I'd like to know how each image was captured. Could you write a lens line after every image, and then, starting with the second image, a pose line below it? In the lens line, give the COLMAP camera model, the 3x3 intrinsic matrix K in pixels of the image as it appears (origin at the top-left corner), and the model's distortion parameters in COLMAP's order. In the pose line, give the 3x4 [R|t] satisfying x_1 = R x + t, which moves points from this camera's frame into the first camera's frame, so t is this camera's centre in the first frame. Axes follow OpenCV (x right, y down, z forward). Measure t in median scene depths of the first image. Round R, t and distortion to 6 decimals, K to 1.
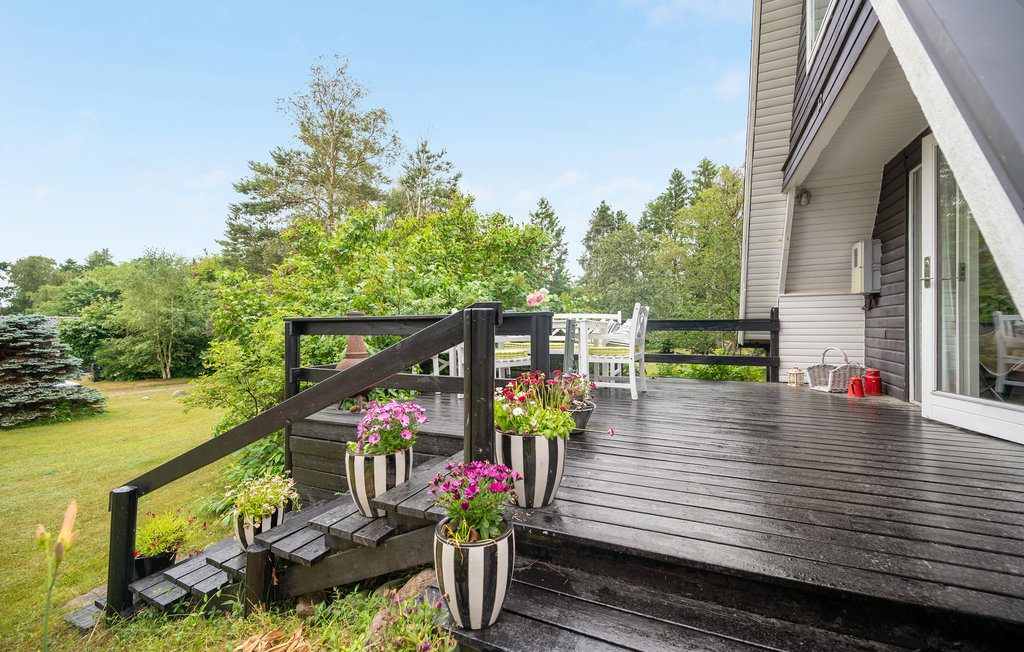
lens RADIAL K [[416.4, 0, 515.0], [0, 416.4, 302.5], [0, 0, 1]] dist [-0.009832, 0.000148]
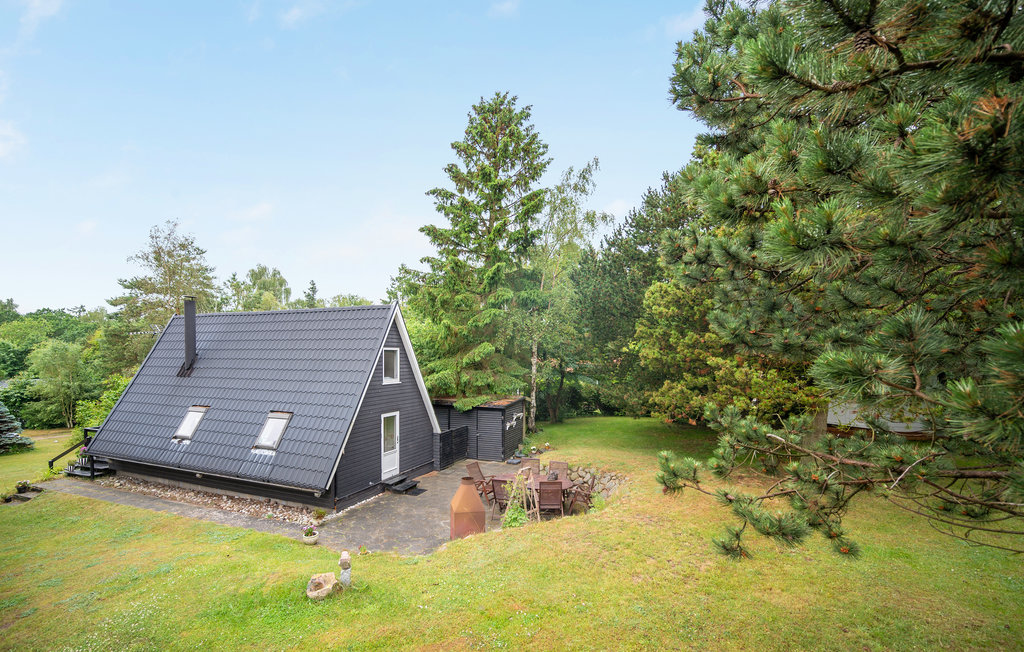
lens RADIAL K [[444.9, 0, 465.3], [0, 444.9, 372.0], [0, 0, 1]] dist [-0.007598, 0.000180]
pose [[0.999797, 0.001510, 0.020110, 0.584974], [-0.003173, 0.996549, 0.082948, -0.162993], [-0.019915, -0.082995, 0.996351, -0.640437]]
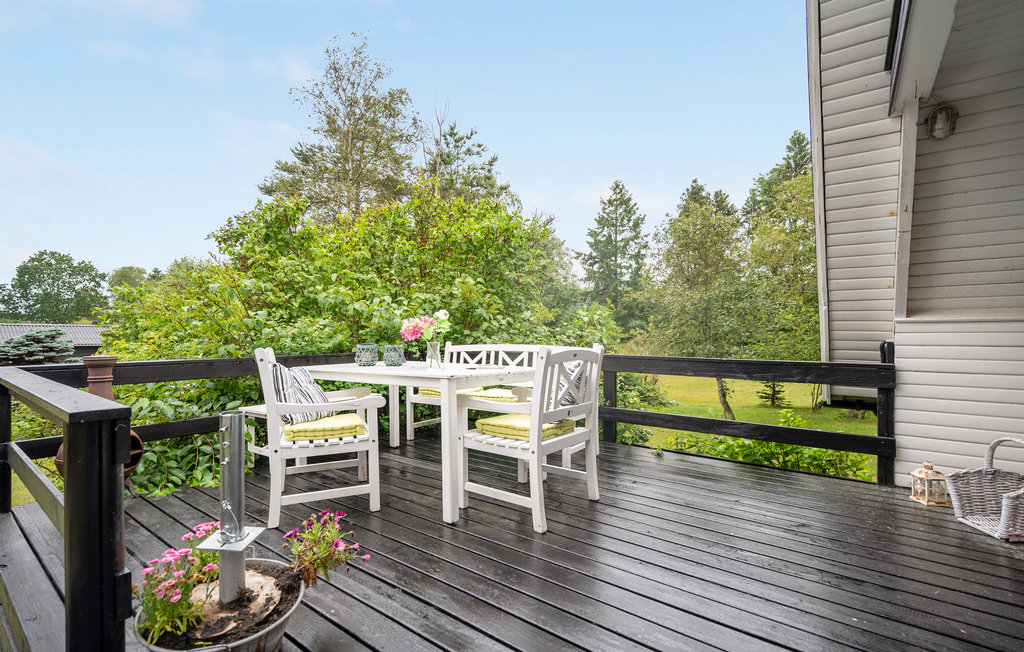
lens RADIAL K [[470.7, 0, 486.0], [0, 470.7, 307.4], [0, 0, 1]] dist [-0.003645, -0.002175]
pose [[0.973752, -0.005948, -0.227533, 0.065820], [0.006563, 0.999977, 0.001945, -0.009005], [0.227516, -0.003387, 0.973769, 0.075330]]
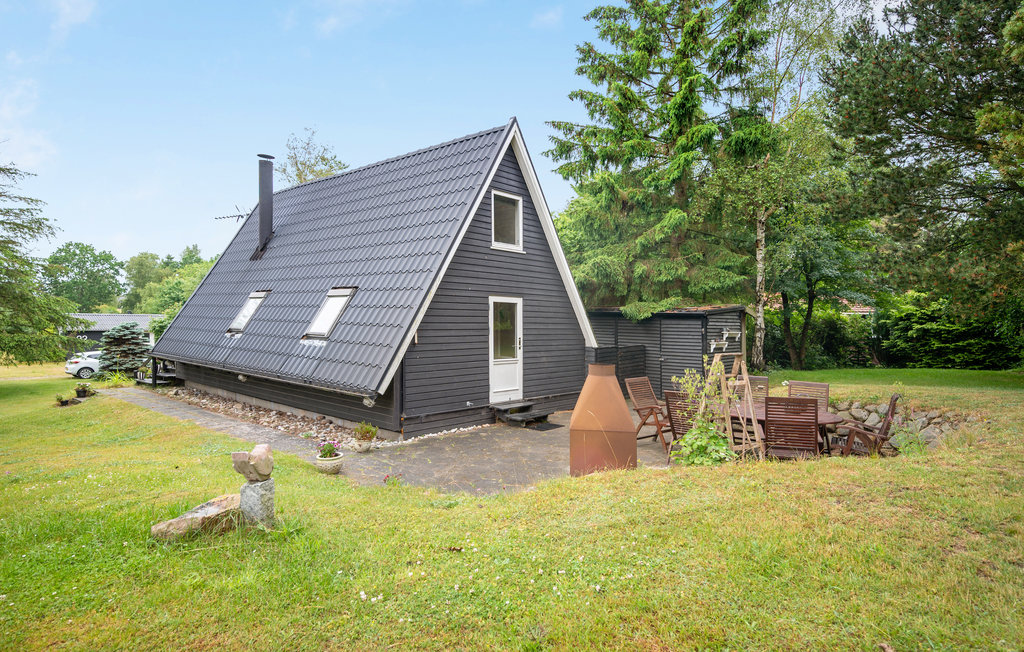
lens RADIAL K [[541.6, 0, 494.0], [0, 541.6, 291.7], [0, 0, 1]] dist [-0.003686, -0.000030]
pose [[0.957171, -0.005658, -0.289468, 0.620783], [0.009168, 0.999900, 0.010771, -0.066040], [0.289378, -0.012964, 0.957127, -0.487837]]
